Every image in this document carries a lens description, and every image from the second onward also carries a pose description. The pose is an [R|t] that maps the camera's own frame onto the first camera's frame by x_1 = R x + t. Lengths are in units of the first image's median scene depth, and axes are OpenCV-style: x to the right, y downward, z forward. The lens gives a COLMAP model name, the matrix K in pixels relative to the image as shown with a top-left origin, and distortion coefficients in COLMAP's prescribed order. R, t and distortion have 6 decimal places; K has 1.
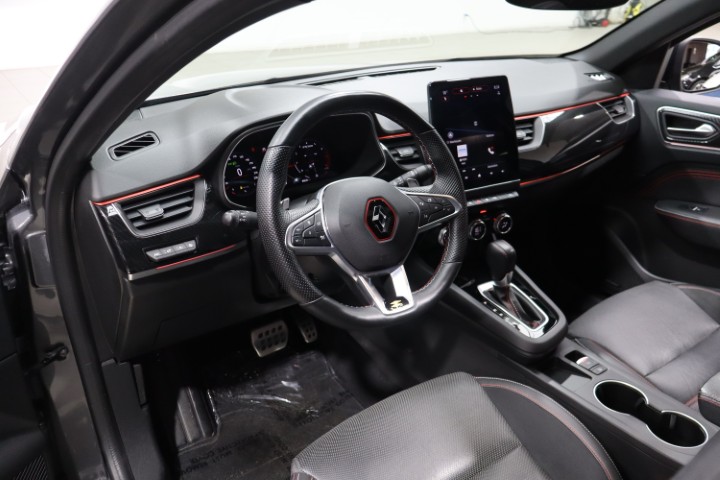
lens RADIAL K [[598.4, 0, 360.0], [0, 598.4, 240.0], [0, 0, 1]] dist [-0.002773, -0.000274]
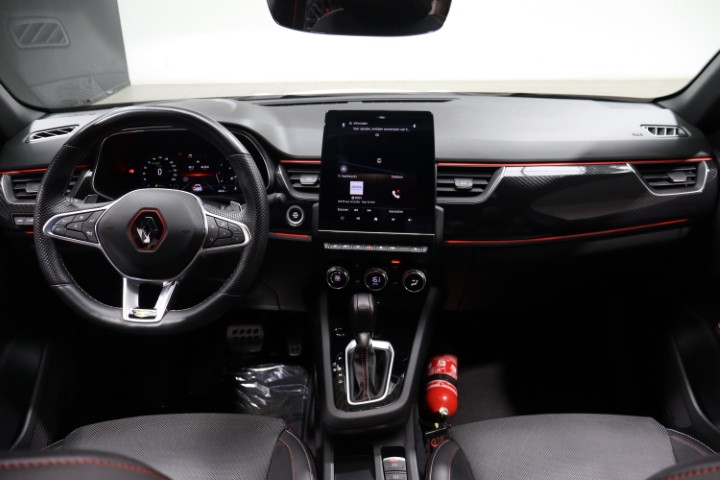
lens RADIAL K [[598.4, 0, 360.0], [0, 598.4, 240.0], [0, 0, 1]] dist [-0.002773, -0.000274]
pose [[0.822131, 0.208759, -0.529641, 0.655097], [-0.228847, 0.973051, 0.028304, -0.096739], [0.521276, 0.097937, 0.847749, 0.236386]]
